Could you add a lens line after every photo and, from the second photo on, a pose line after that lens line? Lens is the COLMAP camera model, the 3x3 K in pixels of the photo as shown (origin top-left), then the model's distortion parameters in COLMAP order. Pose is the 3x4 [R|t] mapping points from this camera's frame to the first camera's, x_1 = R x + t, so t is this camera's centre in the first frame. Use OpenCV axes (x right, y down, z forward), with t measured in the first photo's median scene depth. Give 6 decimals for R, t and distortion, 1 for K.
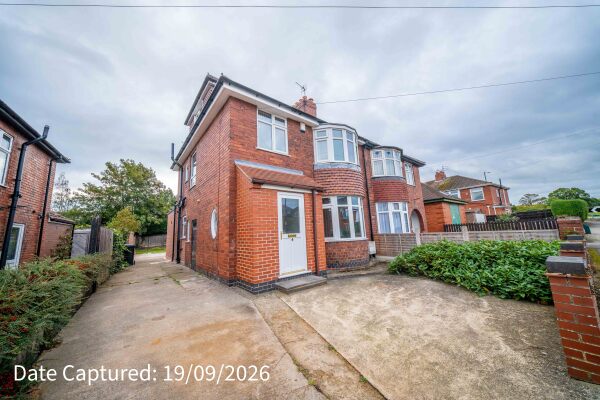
lens RADIAL K [[207.2, 0, 303.5], [0, 207.2, 198.6], [0, 0, 1]] dist [-0.012389, -0.000080]
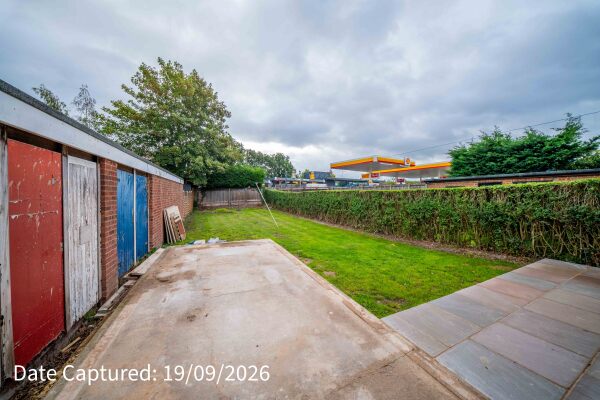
lens RADIAL K [[207.2, 0, 300.5], [0, 207.2, 198.9], [0, 0, 1]] dist [-0.012389, -0.000080]
pose [[0.965757, 0.050358, -0.254513, -0.317858], [-0.005127, 0.984495, 0.175336, 0.096962], [0.259397, -0.168027, 0.951042, 0.462017]]
